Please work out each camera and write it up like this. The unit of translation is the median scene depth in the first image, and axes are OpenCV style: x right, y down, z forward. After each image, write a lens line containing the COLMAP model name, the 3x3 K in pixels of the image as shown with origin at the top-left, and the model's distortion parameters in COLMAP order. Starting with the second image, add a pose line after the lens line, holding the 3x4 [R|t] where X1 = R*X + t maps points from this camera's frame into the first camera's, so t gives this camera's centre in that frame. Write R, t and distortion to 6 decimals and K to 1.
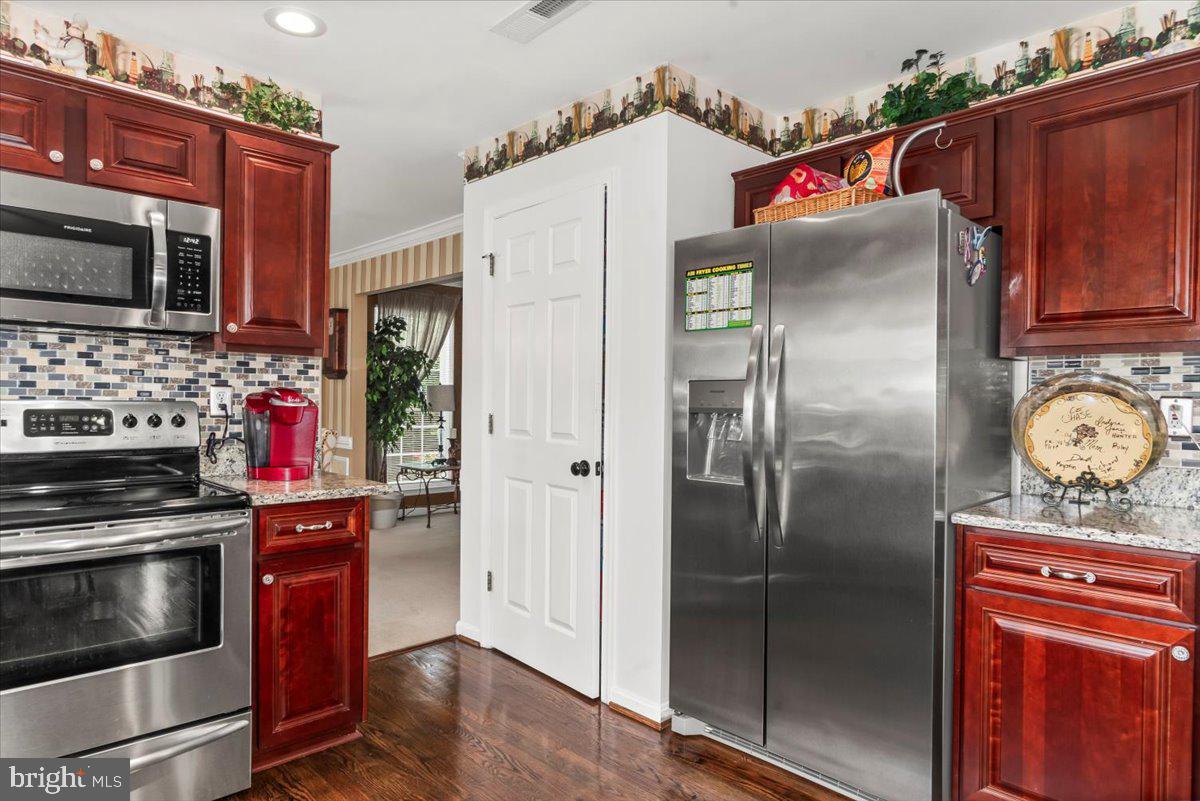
lens RADIAL K [[715.5, 0, 600.0], [0, 715.5, 400.5], [0, 0, 1]] dist [-0.003413, -0.000242]
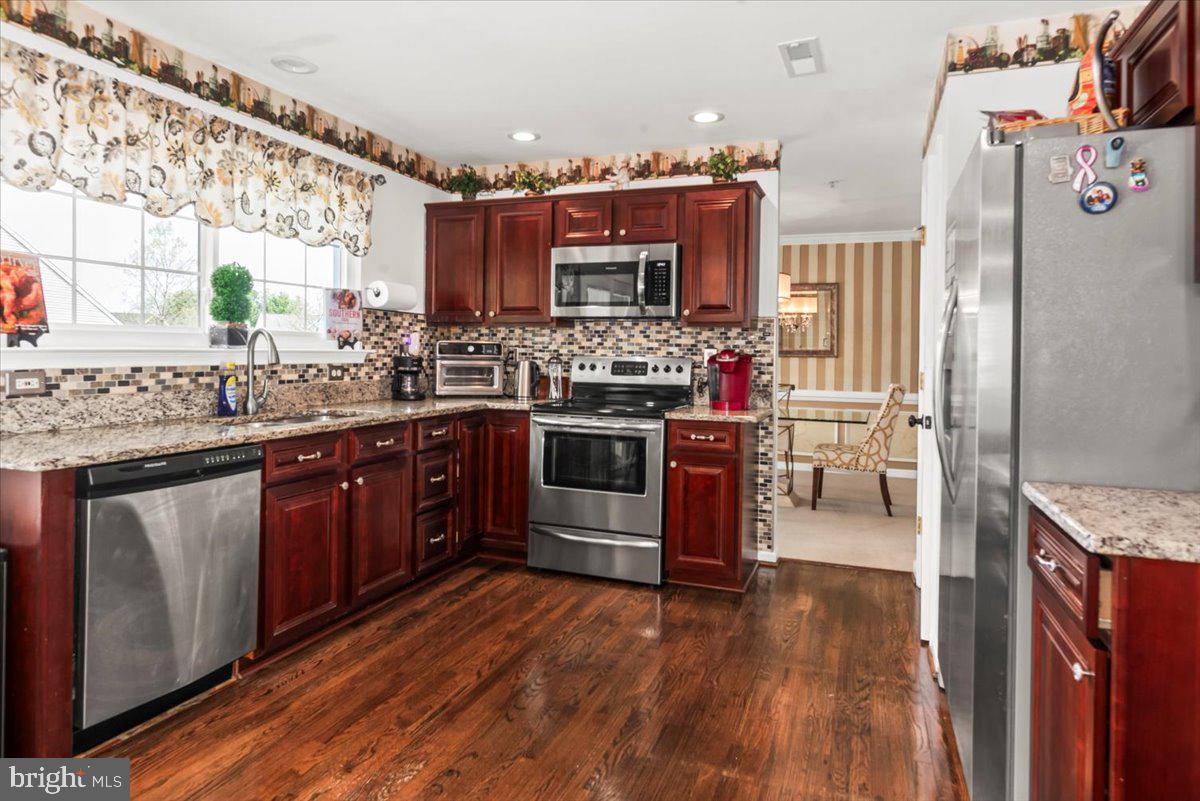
lens RADIAL K [[715.5, 0, 599.2], [0, 715.5, 348.5], [0, 0, 1]] dist [-0.002245, -0.000712]
pose [[0.421394, -0.010560, -0.906816, 0.881996], [-0.013935, 0.999739, -0.018117, 0.013085], [0.906771, 0.020271, 0.421136, 0.127714]]
